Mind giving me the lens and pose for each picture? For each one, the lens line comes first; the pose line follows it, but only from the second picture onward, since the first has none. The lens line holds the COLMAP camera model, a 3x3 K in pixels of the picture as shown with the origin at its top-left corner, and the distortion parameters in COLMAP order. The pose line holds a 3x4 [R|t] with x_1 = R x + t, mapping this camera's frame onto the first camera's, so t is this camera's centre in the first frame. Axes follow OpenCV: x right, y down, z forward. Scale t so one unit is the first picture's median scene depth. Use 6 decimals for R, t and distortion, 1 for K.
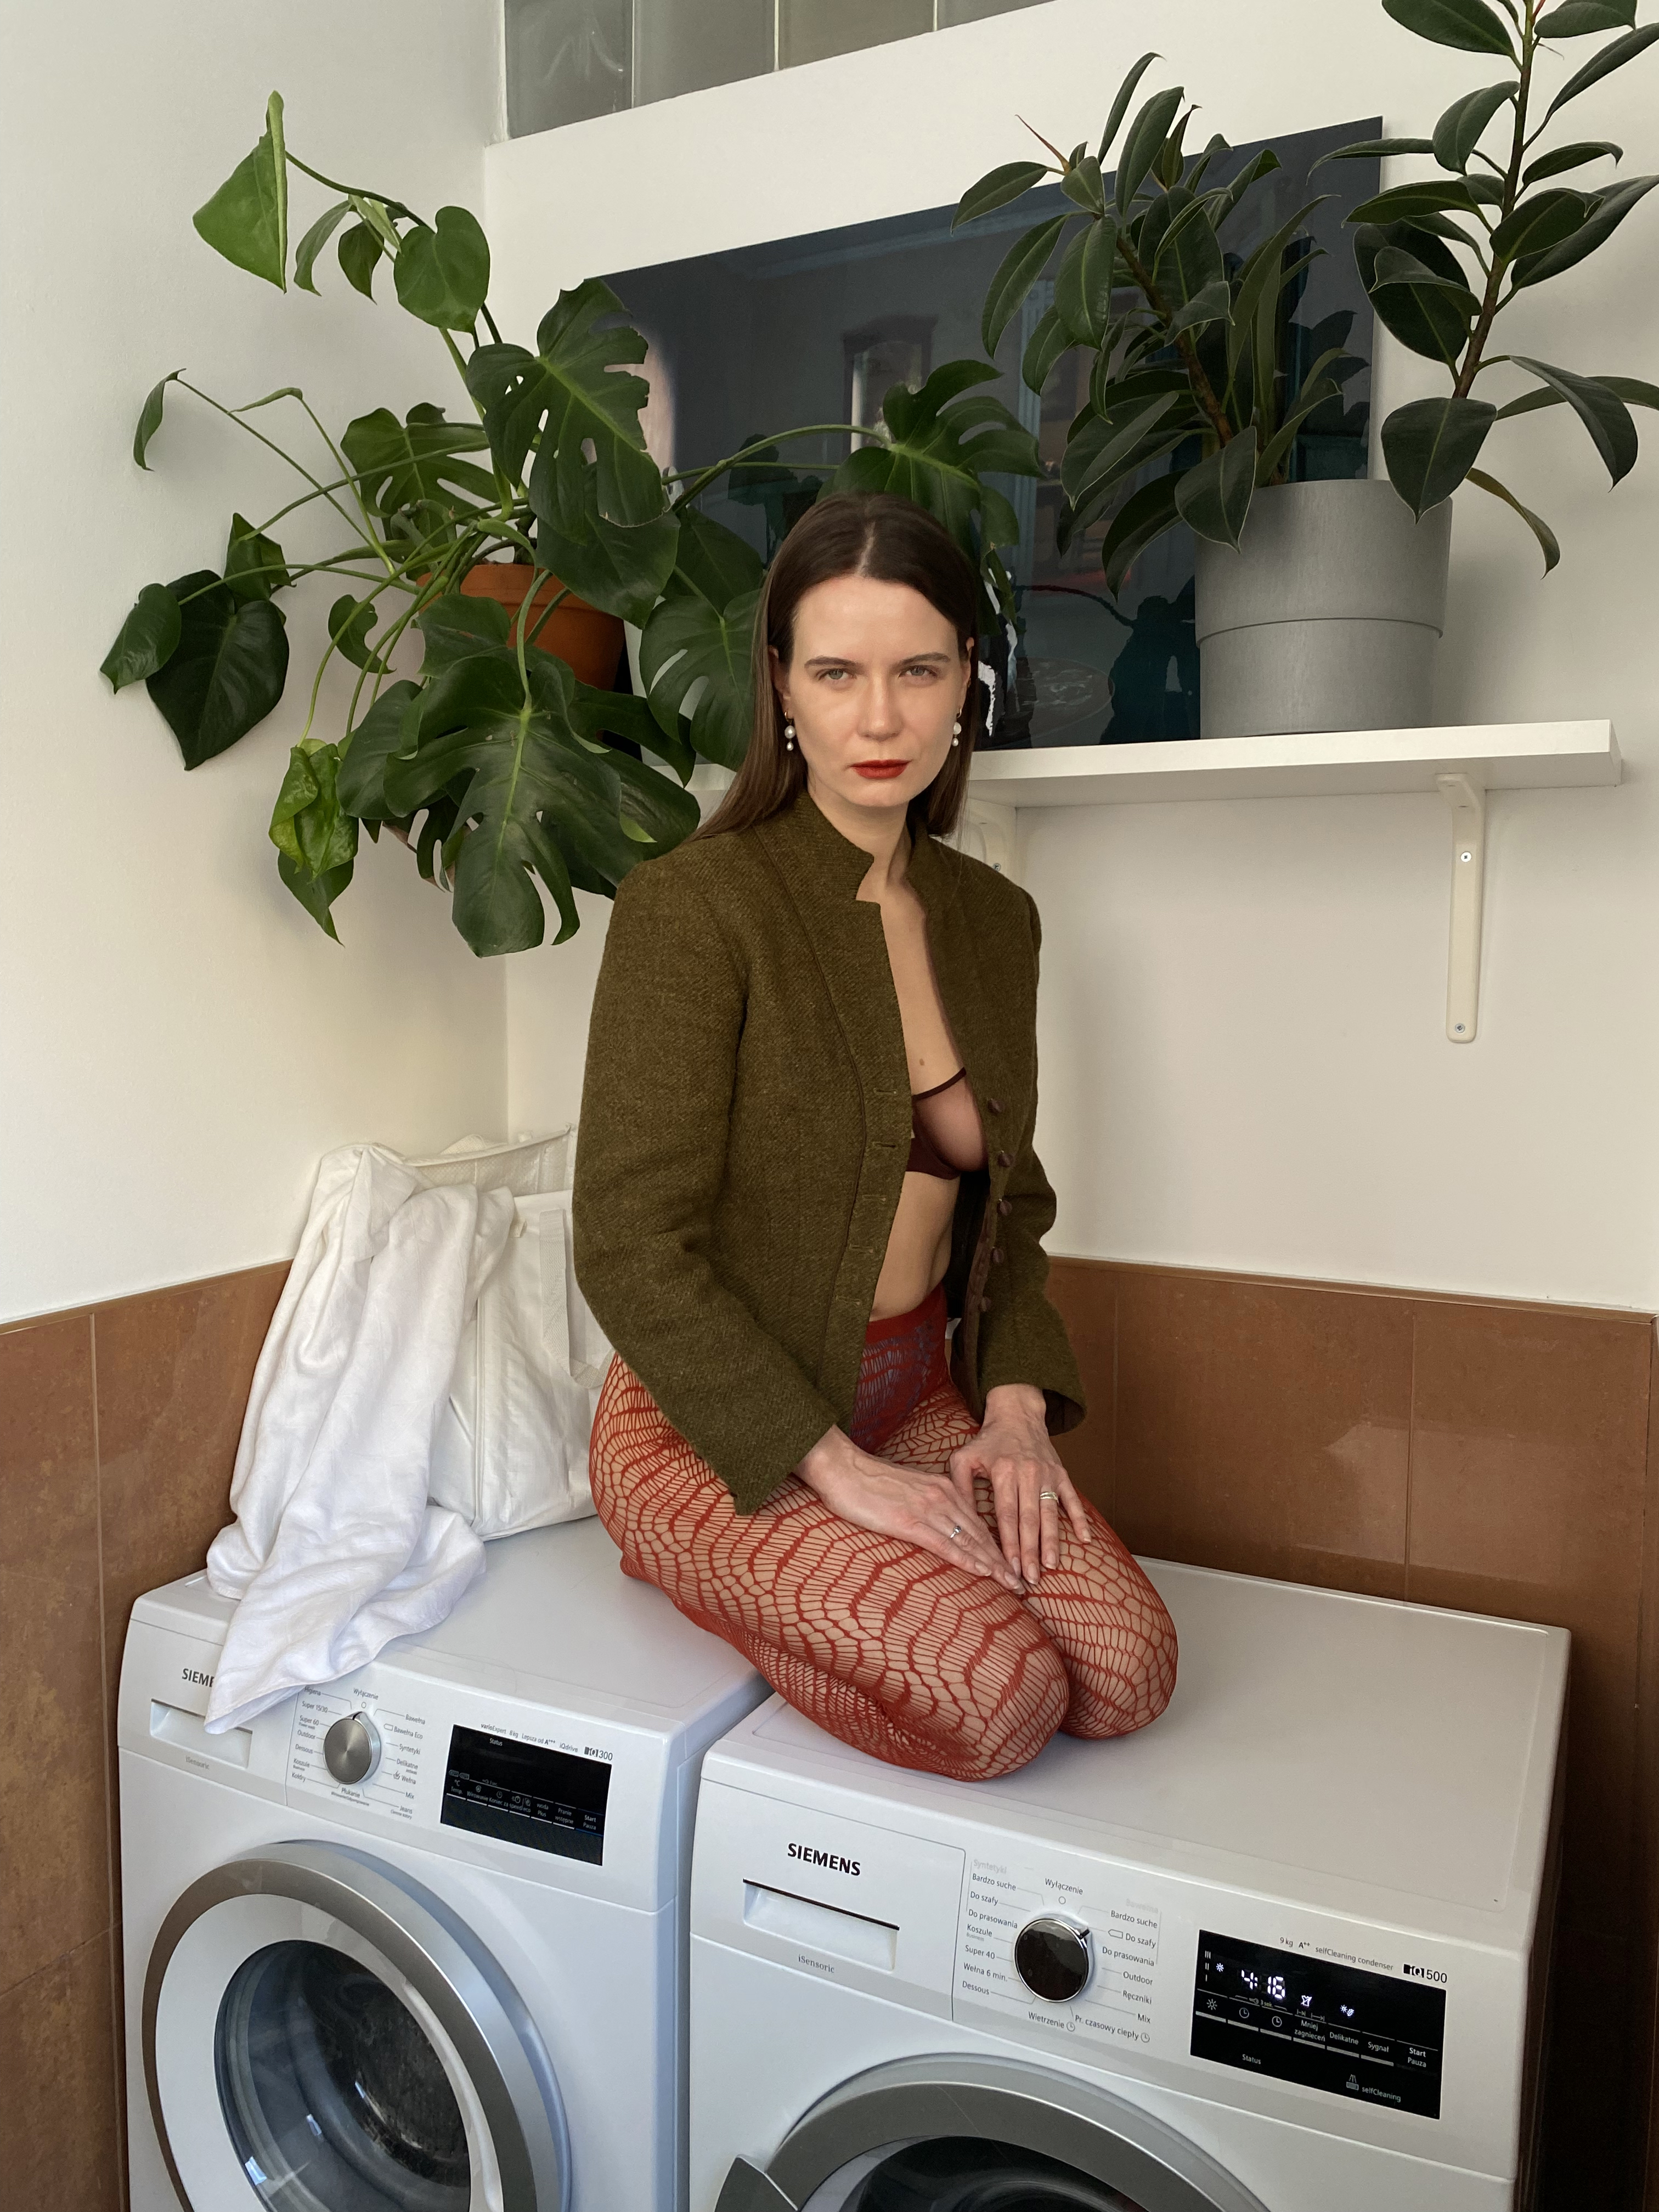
lens RADIAL K [[1704.9, 0, 835.1], [0, 1704.9, 1089.4], [0, 0, 1]] dist [-0.004450, 0.001861]
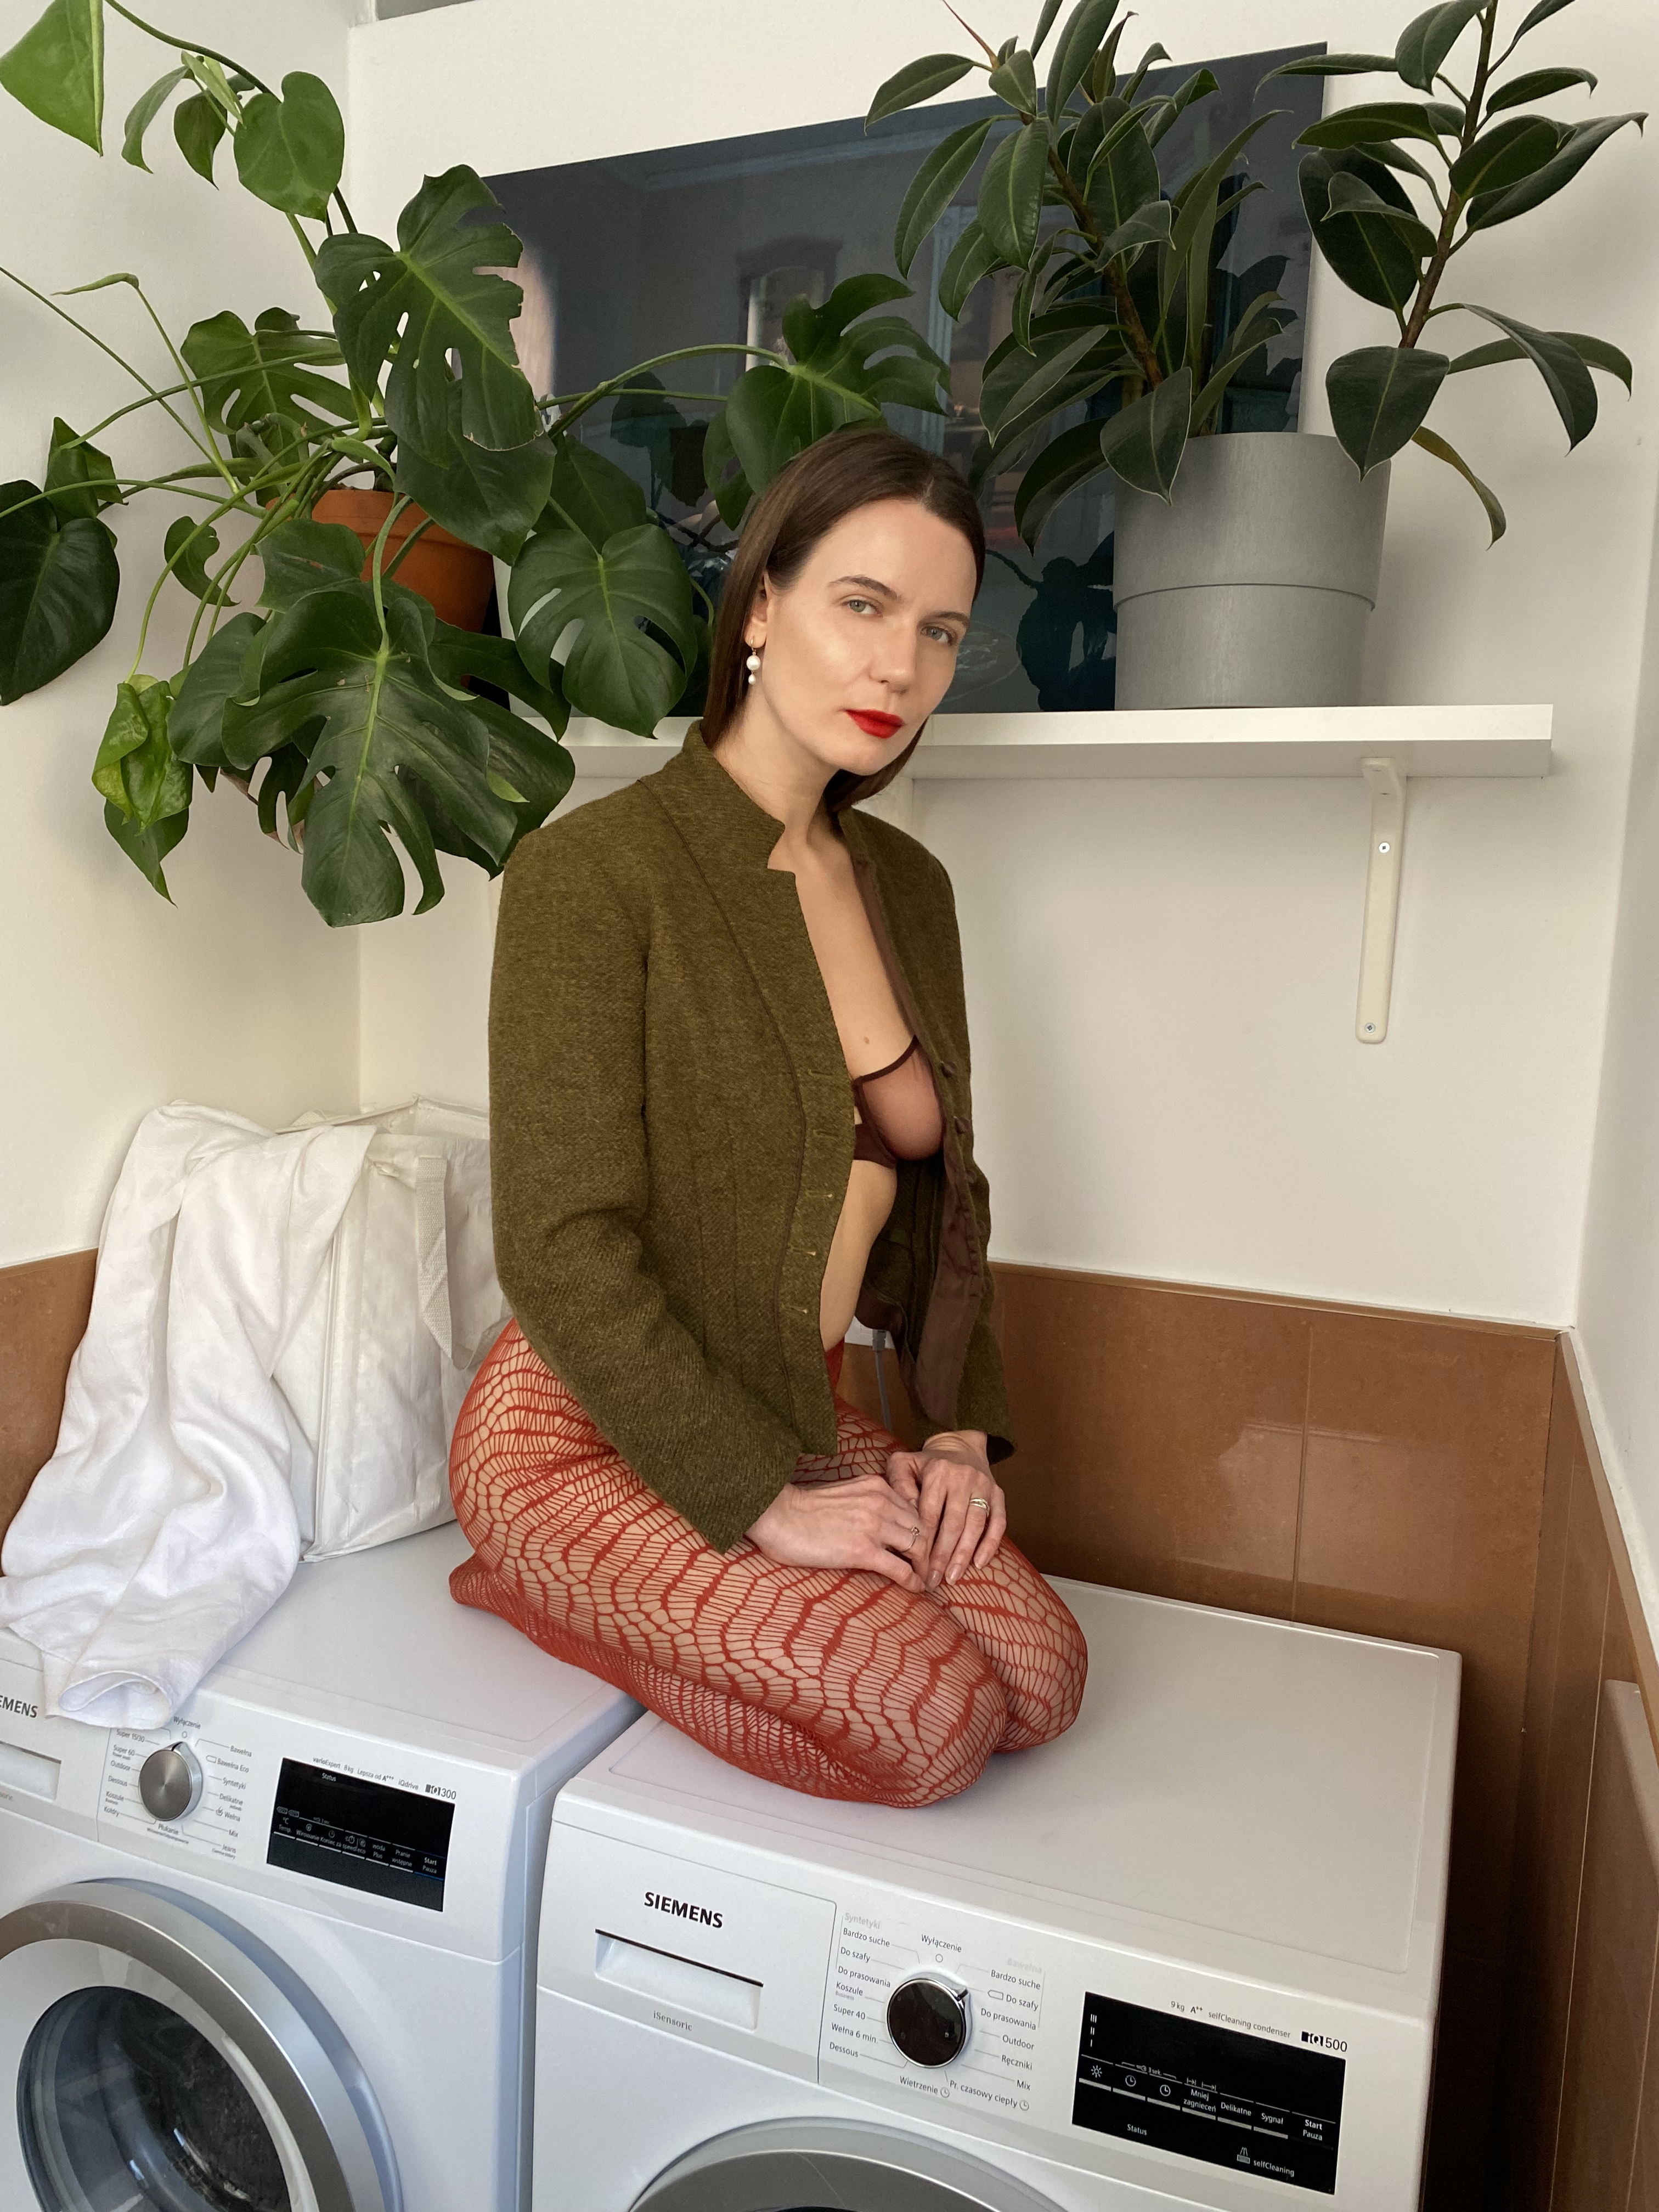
lens RADIAL K [[1736.9, 0, 816.4], [0, 1736.9, 1135.9], [0, 0, 1]] dist [-0.002955, 0.001117]
pose [[0.997756, 0.022725, 0.062984, -0.002894], [-0.025163, 0.998954, 0.038180, -0.006103], [-0.062051, -0.039680, 0.997284, 0.059184]]
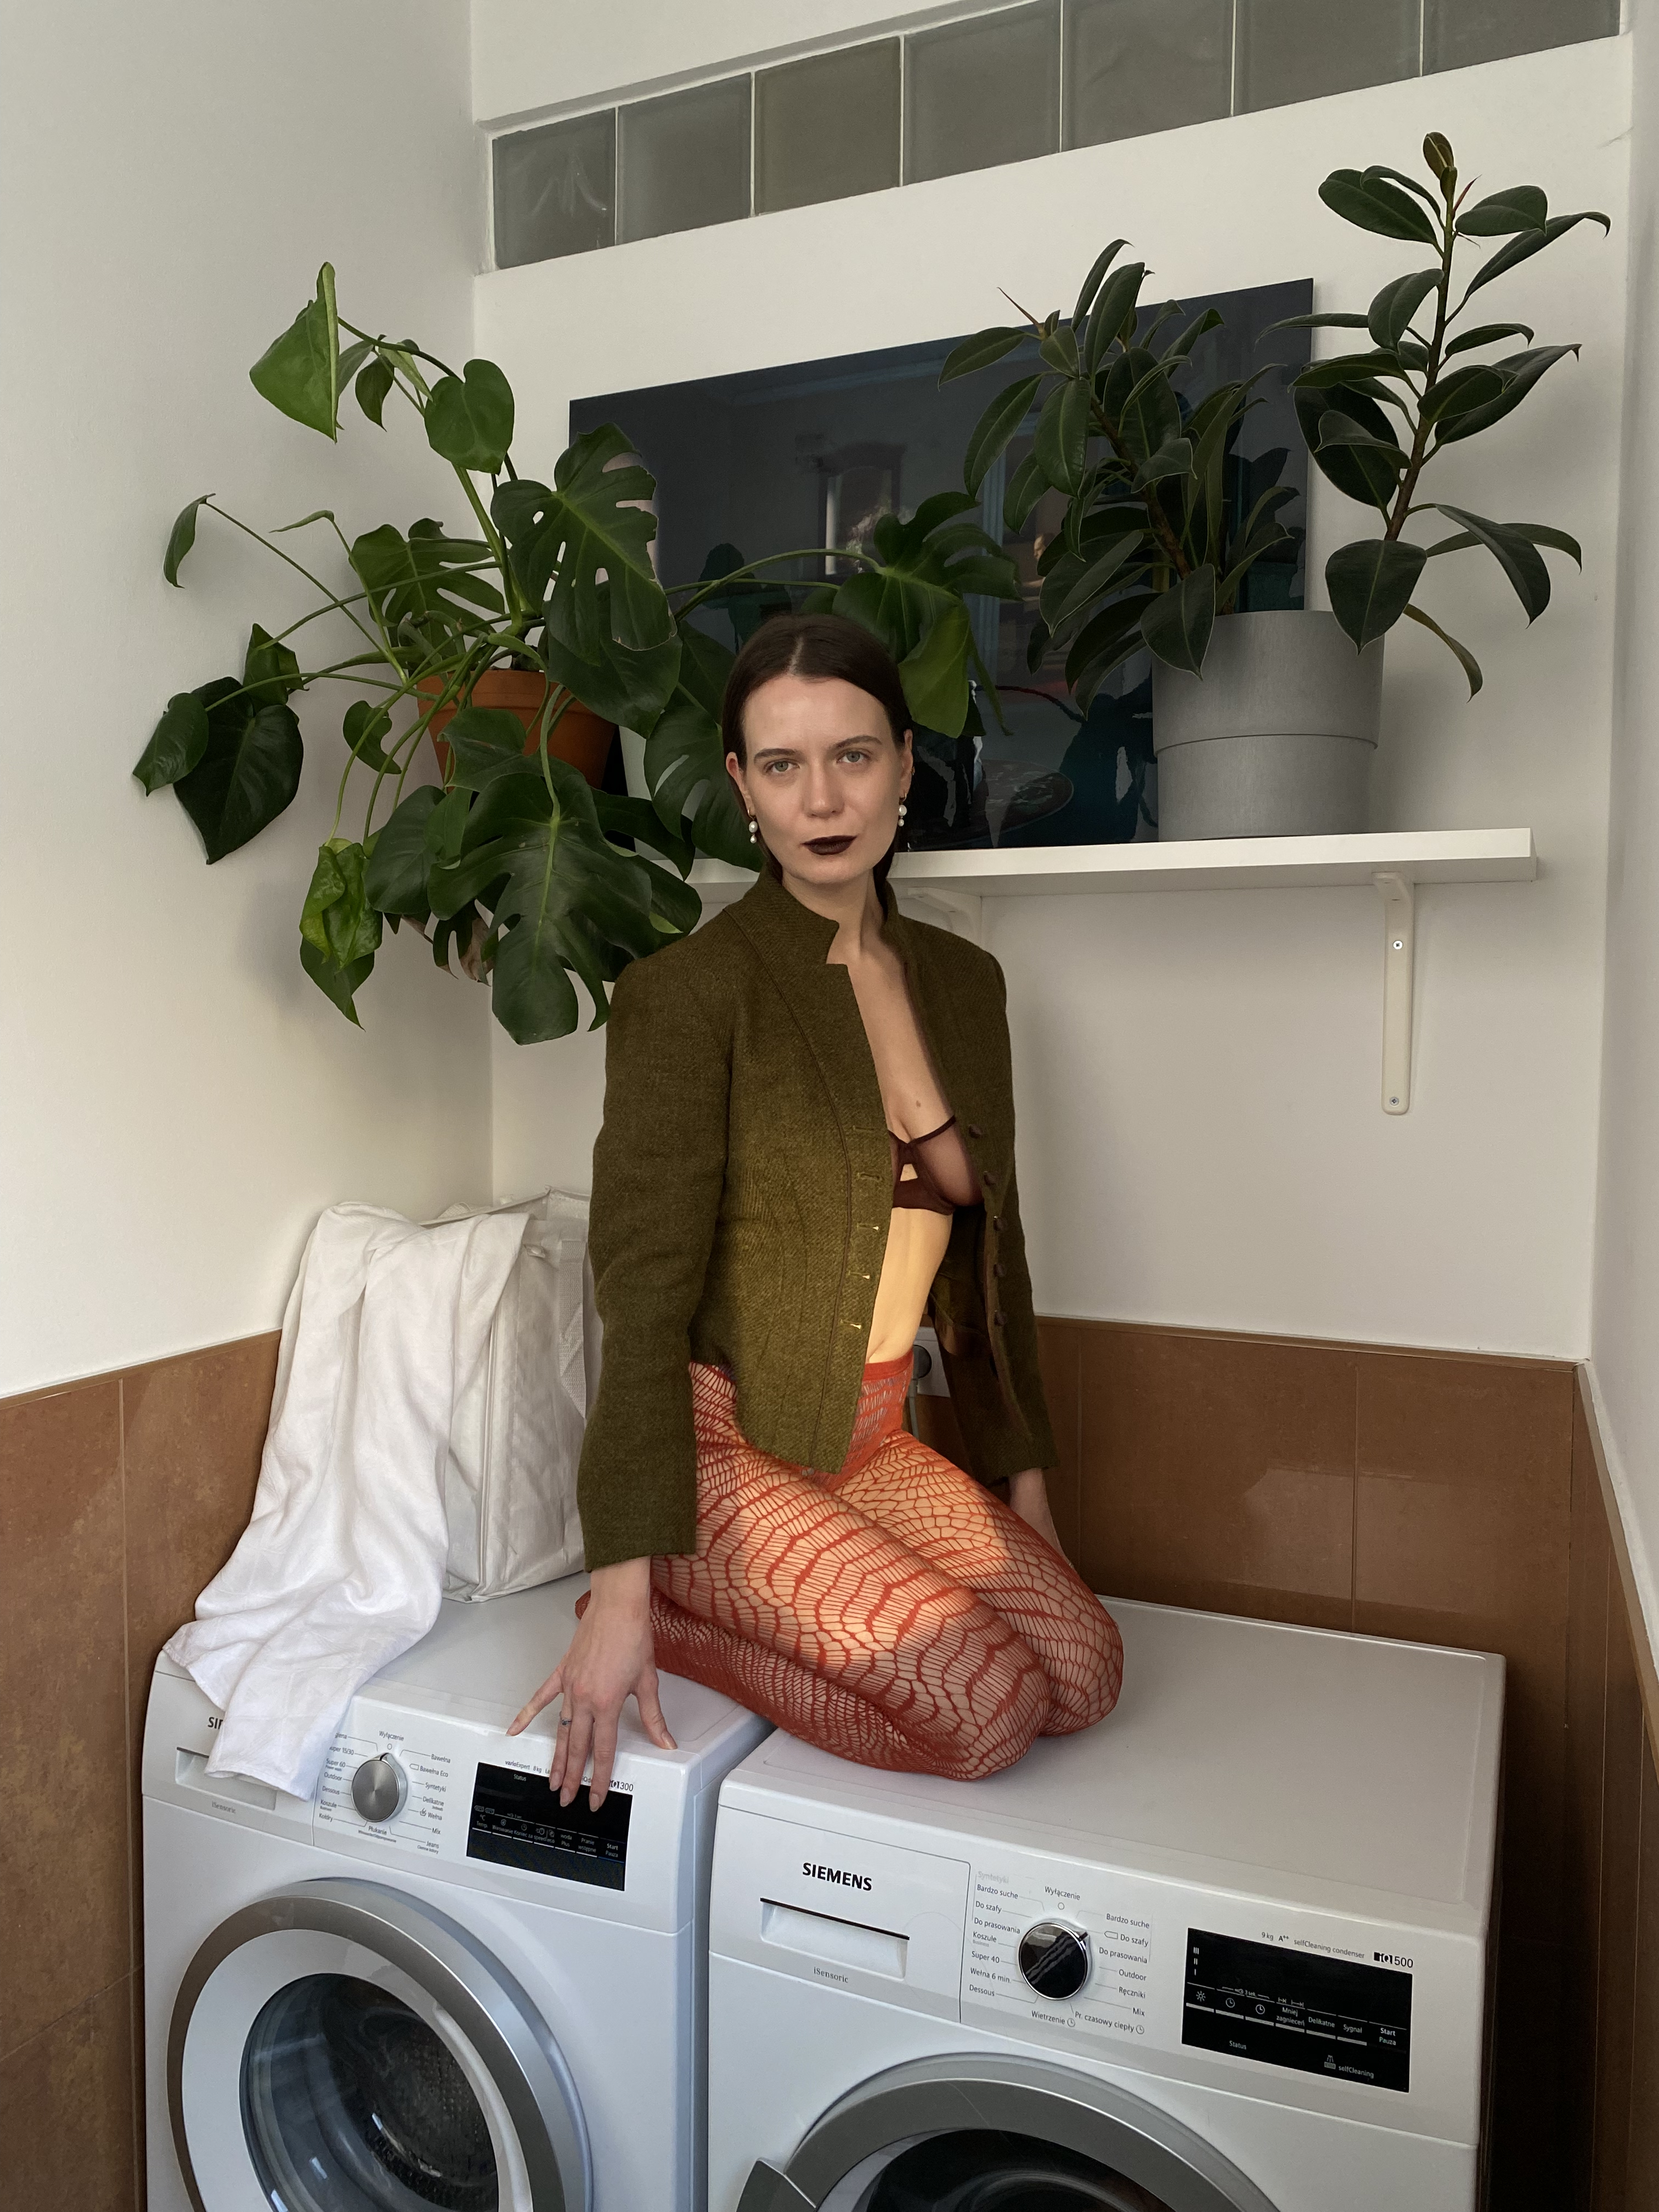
lens RADIAL K [[1666.2, 0, 838.2], [0, 1666.2, 1102.8], [0, 0, 1]] dist [0.000428, -0.001872]
pose [[0.999107, -0.004710, 0.041982, -0.040959], [0.005987, 0.999521, -0.030350, -0.005896], [-0.041819, 0.030574, 0.998657, -0.061030]]
